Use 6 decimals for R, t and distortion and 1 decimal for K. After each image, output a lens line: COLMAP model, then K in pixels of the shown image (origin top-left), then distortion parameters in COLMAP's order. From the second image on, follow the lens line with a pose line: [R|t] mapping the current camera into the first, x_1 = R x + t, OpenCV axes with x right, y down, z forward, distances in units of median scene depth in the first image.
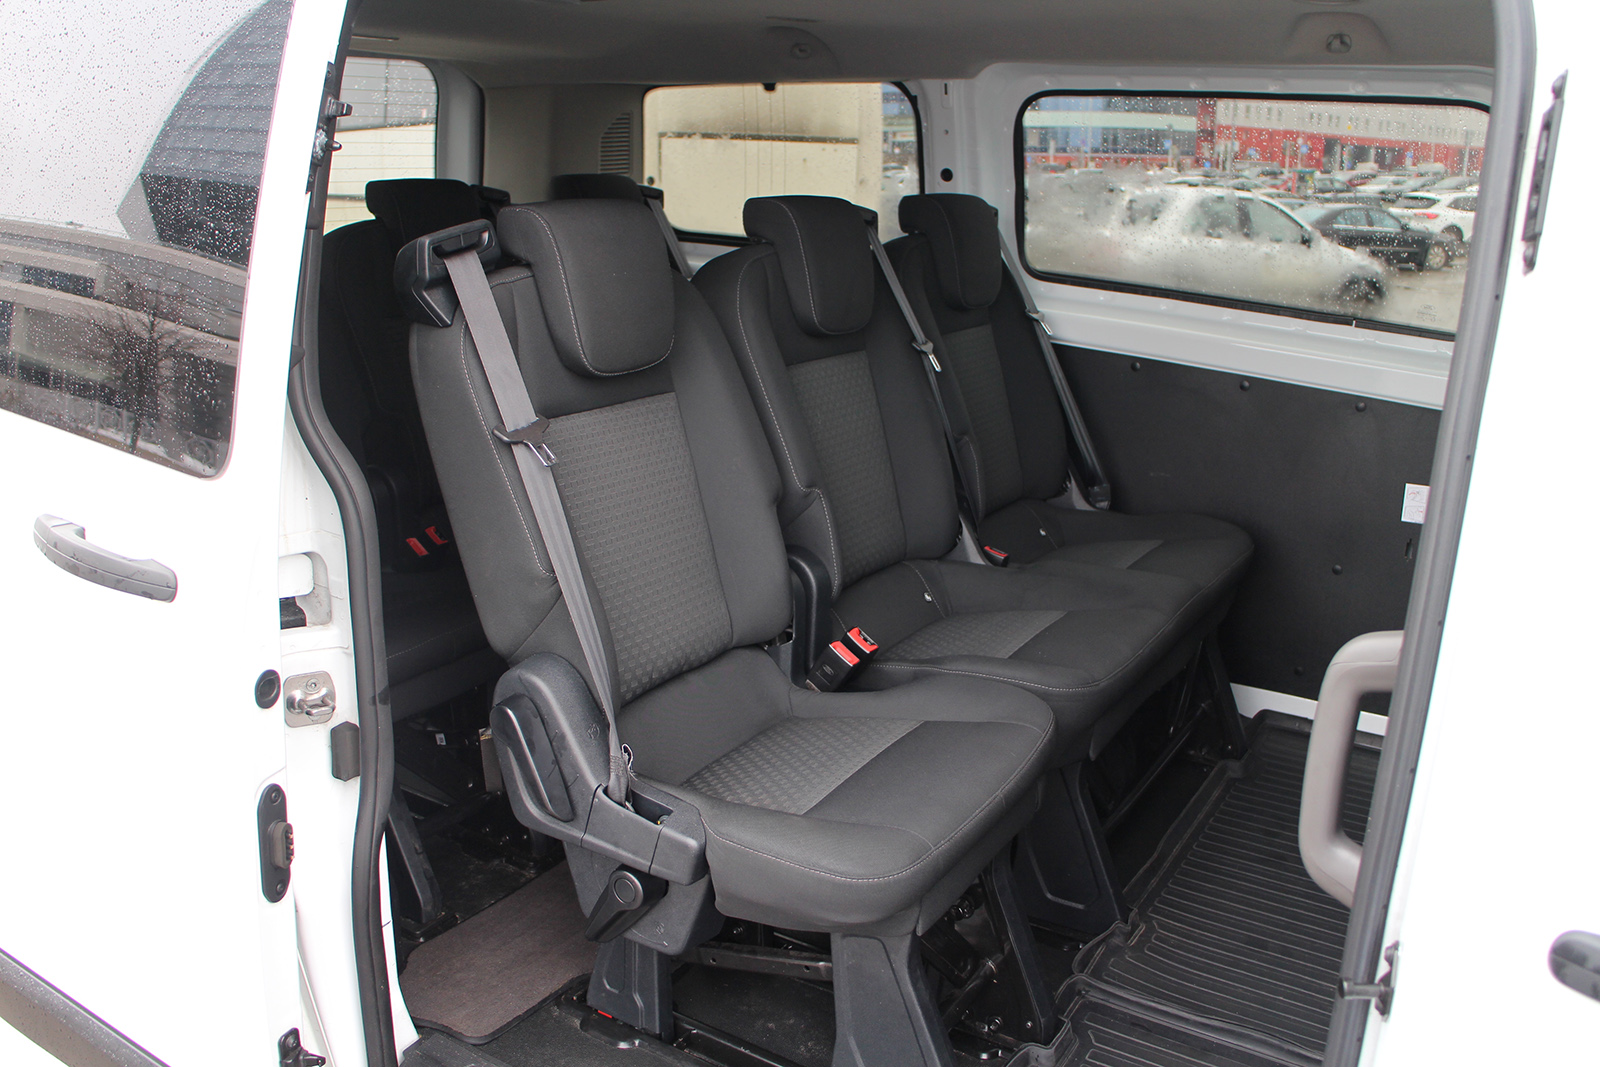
lens RADIAL K [[1338.1, 0, 798.8], [0, 1338.1, 564.8], [0, 0, 1]] dist [-0.200363, 0.165796]
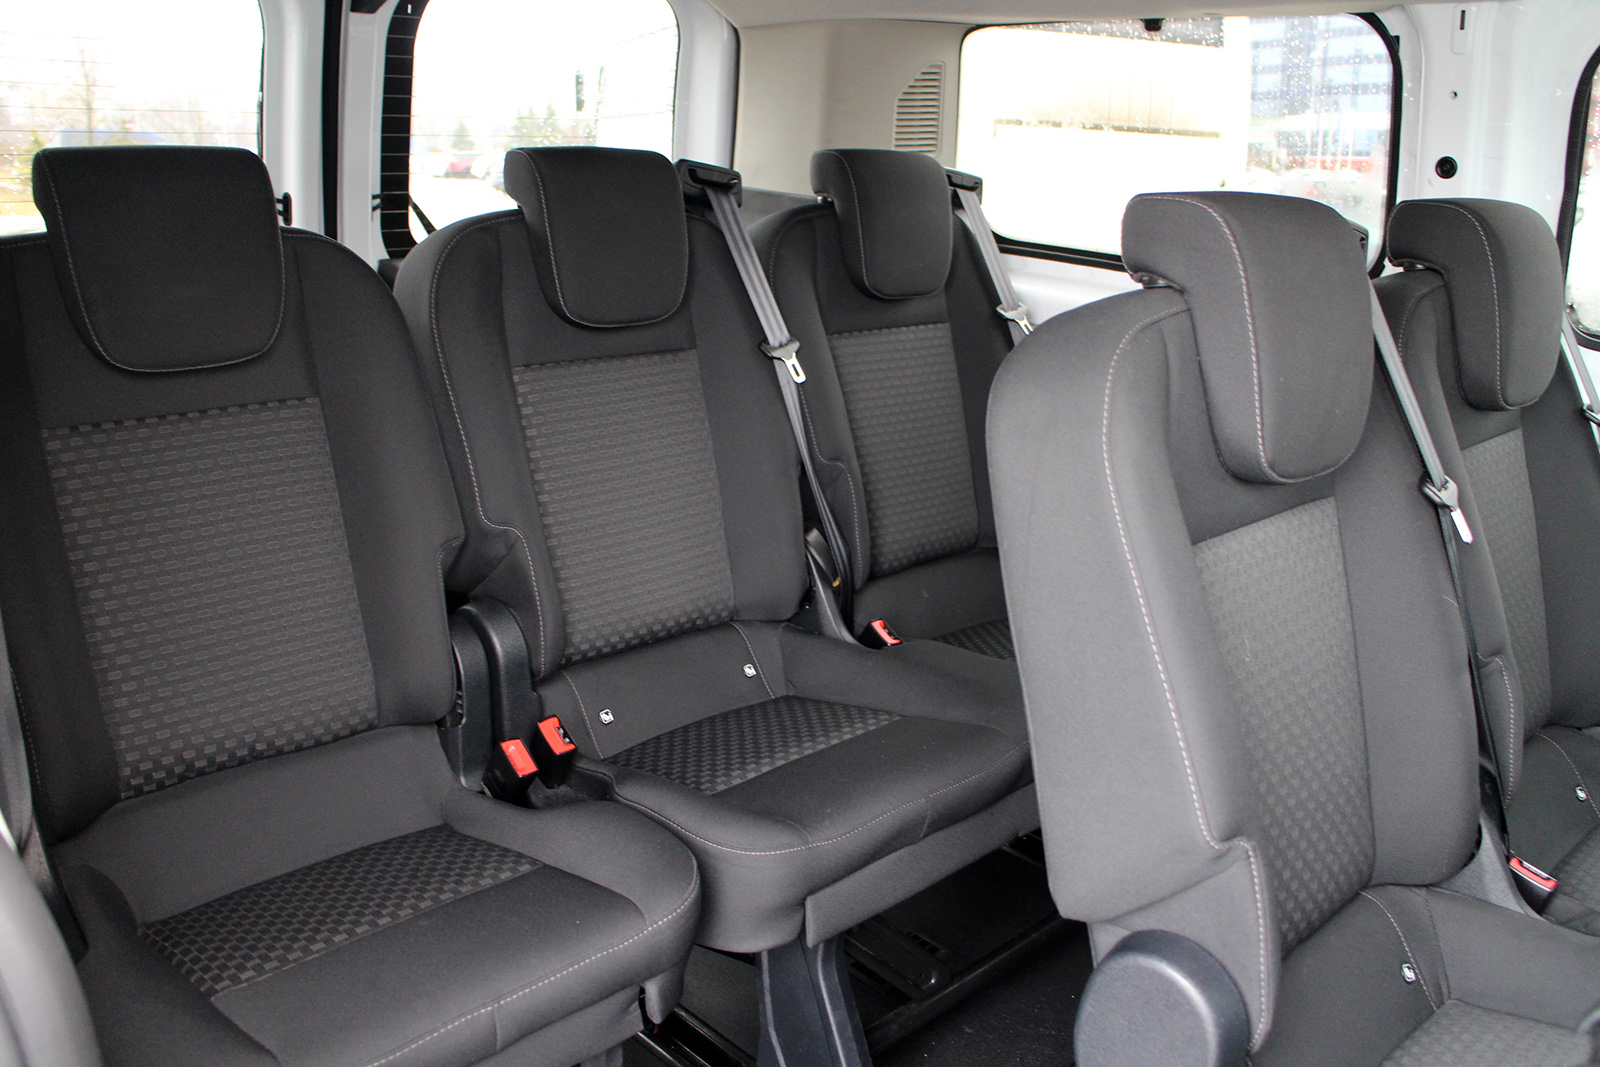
lens RADIAL K [[1338.1, 0, 798.8], [0, 1338.1, 564.8], [0, 0, 1]] dist [-0.200363, 0.165796]
pose [[0.969858, 0.079196, -0.230444, -0.032094], [-0.077905, 0.996852, 0.014710, -0.118601], [0.230883, 0.003686, 0.972974, 0.430472]]
